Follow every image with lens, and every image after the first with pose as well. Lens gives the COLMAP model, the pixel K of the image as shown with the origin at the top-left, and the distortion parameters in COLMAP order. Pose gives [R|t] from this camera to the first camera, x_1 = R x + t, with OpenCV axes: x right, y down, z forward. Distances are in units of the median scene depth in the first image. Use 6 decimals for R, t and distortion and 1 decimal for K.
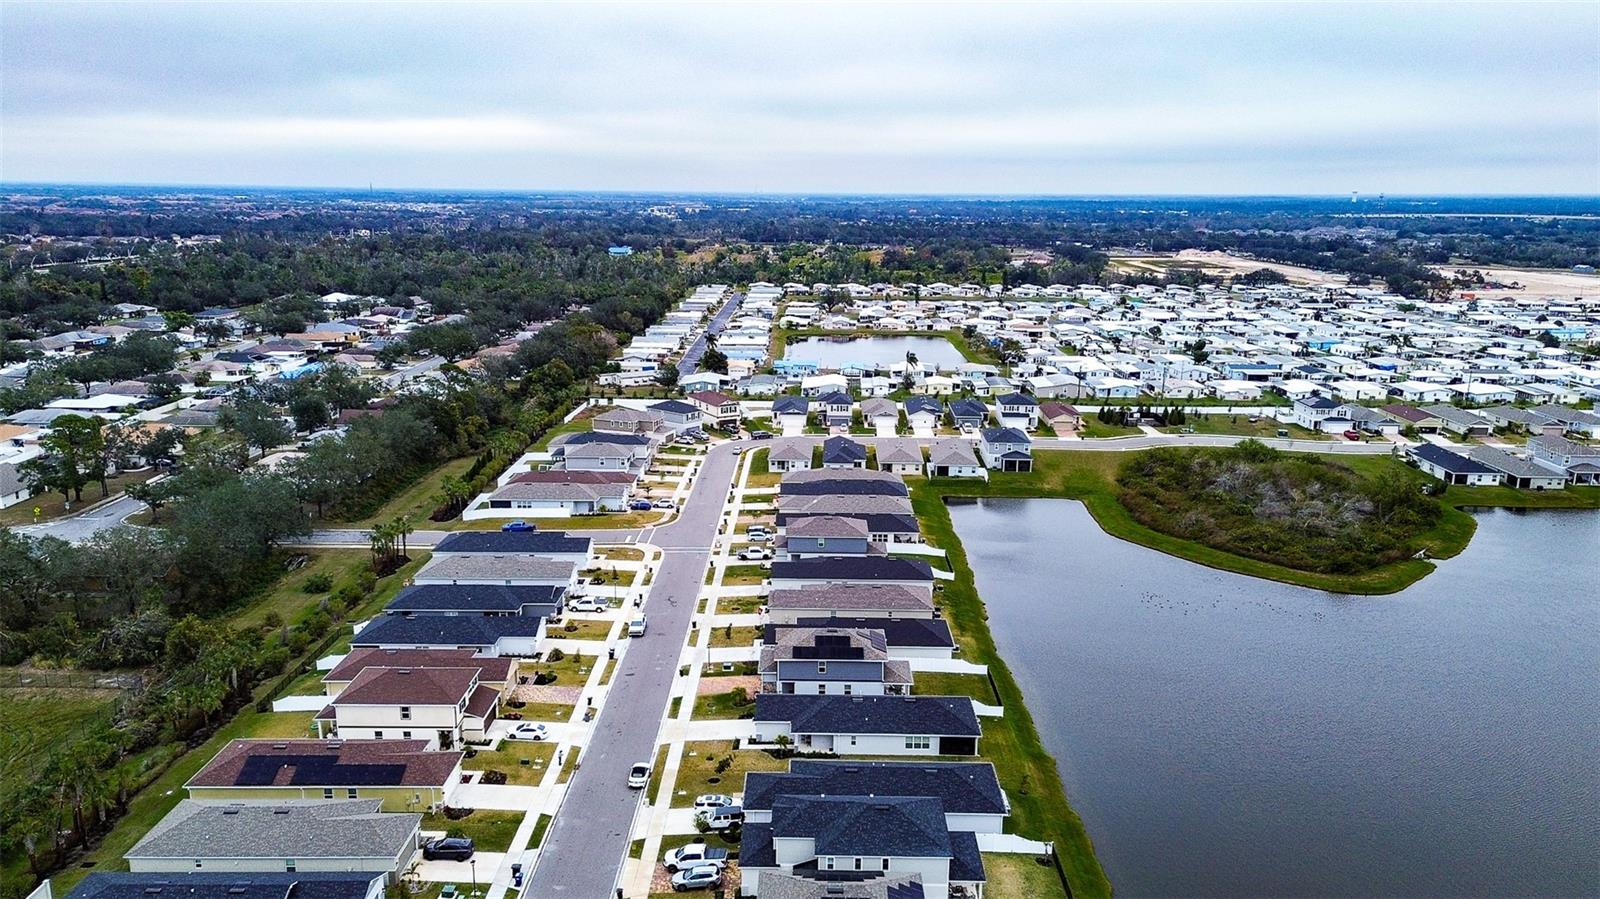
lens RADIAL K [[1158.0, 0, 800.0], [0, 1158.0, 449.5], [0, 0, 1]] dist [0.079999, -0.056424]
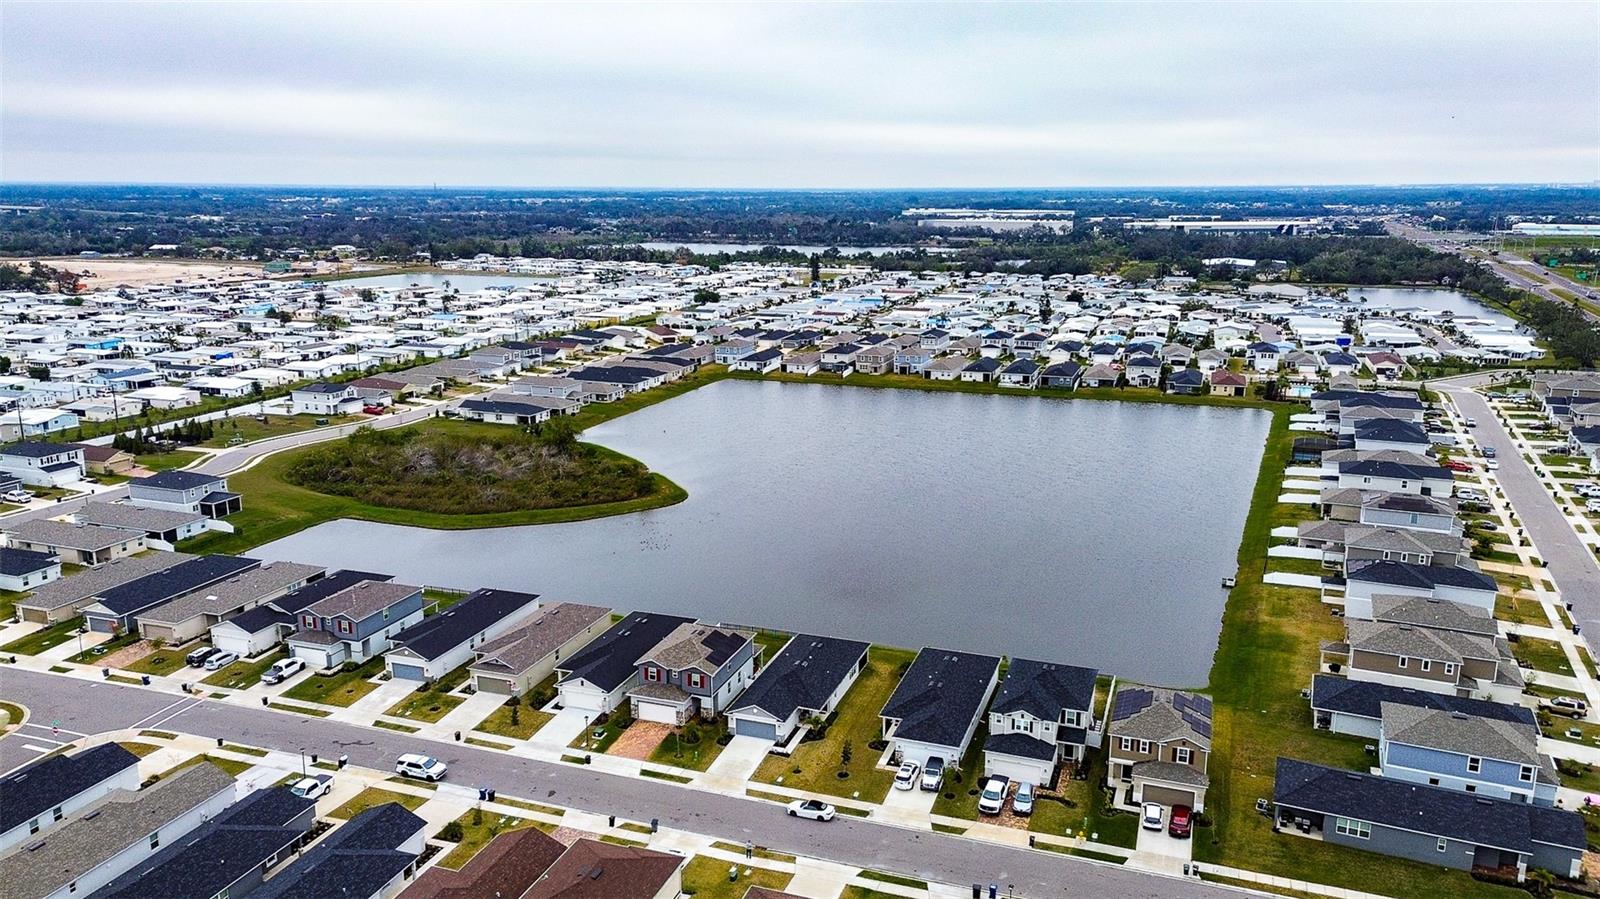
lens RADIAL K [[1158.0, 0, 800.0], [0, 1158.0, 449.5], [0, 0, 1]] dist [0.079999, -0.056424]
pose [[0.326181, -0.218365, 0.919741, -0.469134], [0.207848, 0.965711, 0.155567, -0.075463], [-0.922174, 0.140424, 0.360384, 0.311696]]
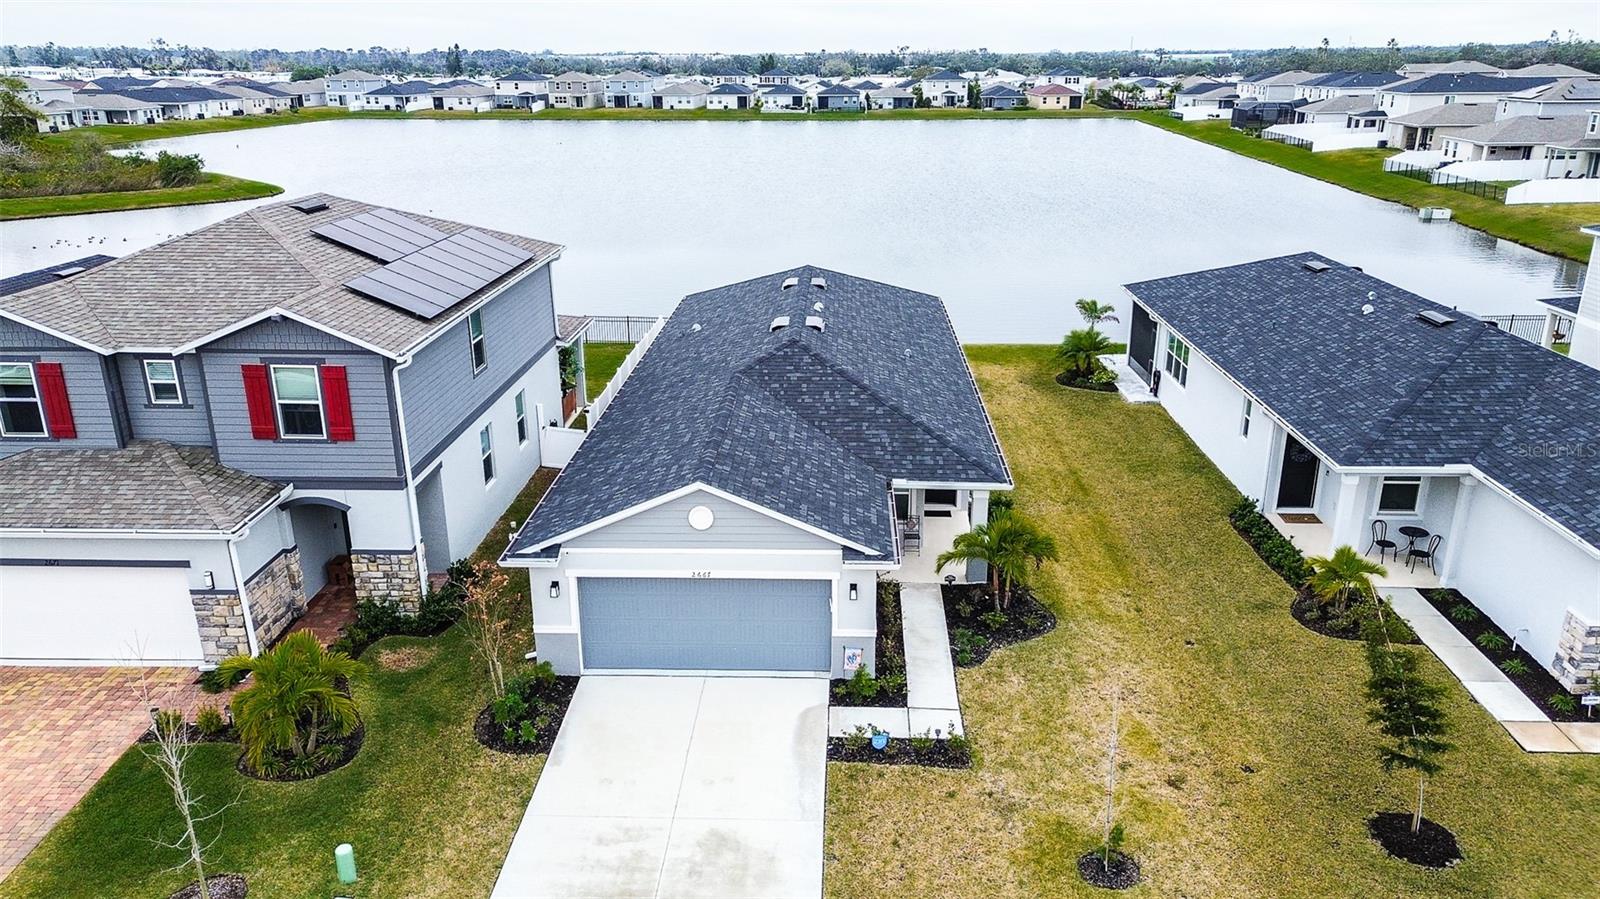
lens RADIAL K [[1158.0, 0, 800.0], [0, 1158.0, 449.5], [0, 0, 1]] dist [0.079999, -0.056424]
pose [[0.031553, -0.330506, 0.943276, -0.102421], [0.222996, 0.922286, 0.315692, 0.083861], [-0.974309, 0.200386, 0.102802, 0.516875]]
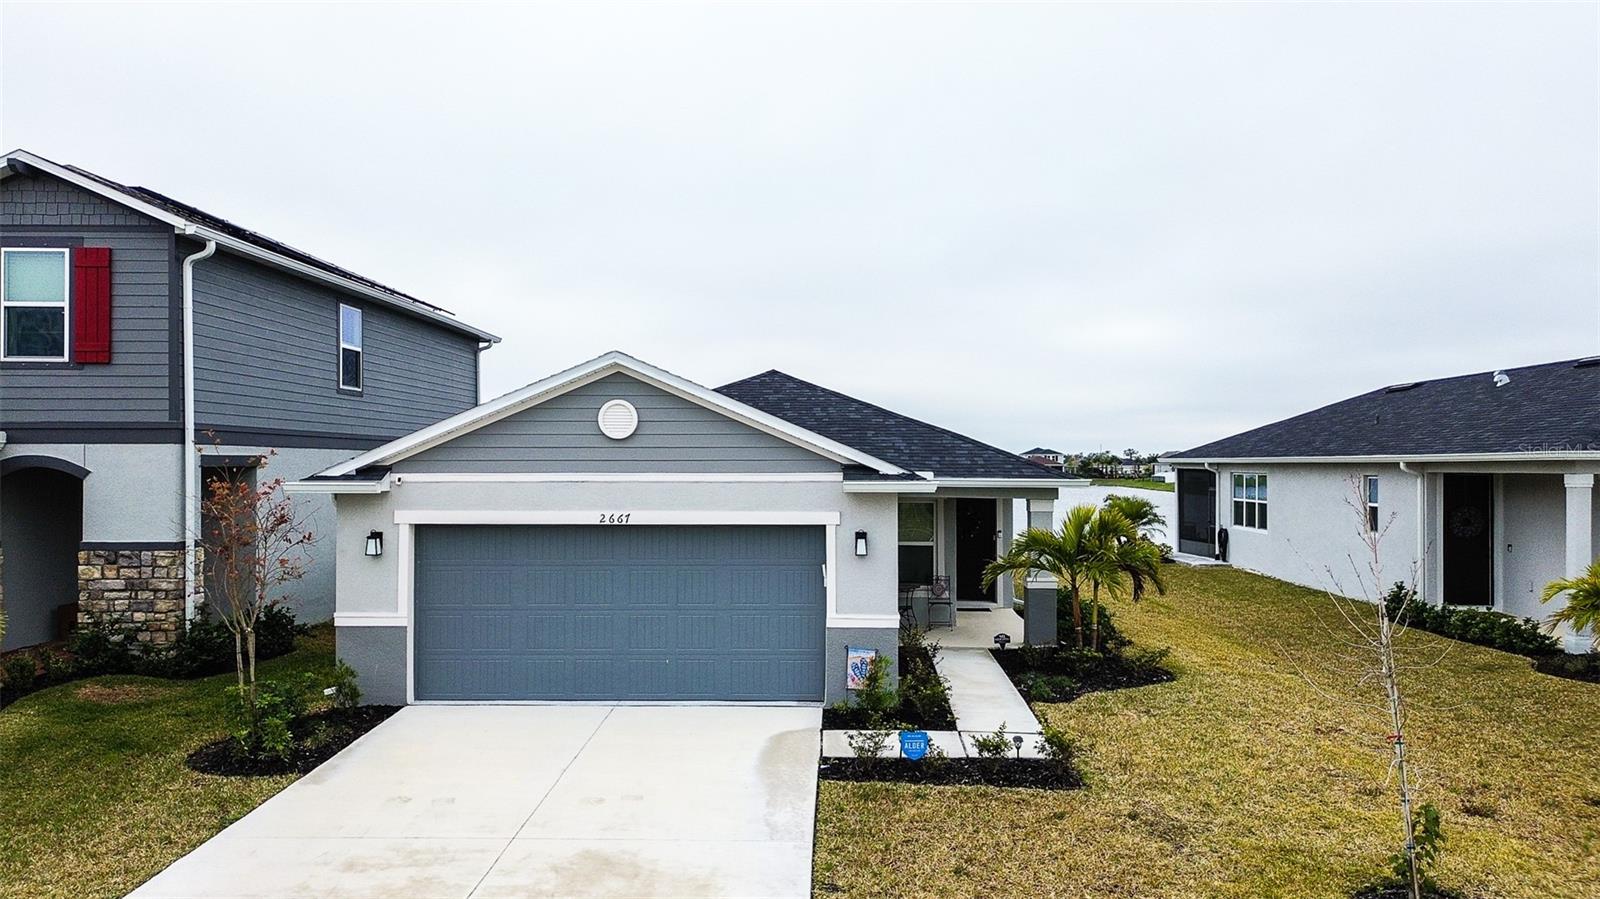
lens RADIAL K [[1155.2, 0, 800.0], [0, 1155.2, 449.5], [0, 0, 1]] dist [0.055650, 0.001418]
pose [[0.023462, 0.002446, 0.999722, -0.078102], [0.216816, 0.976184, -0.007477, 0.116305], [-0.975930, 0.216931, 0.022373, 0.524374]]
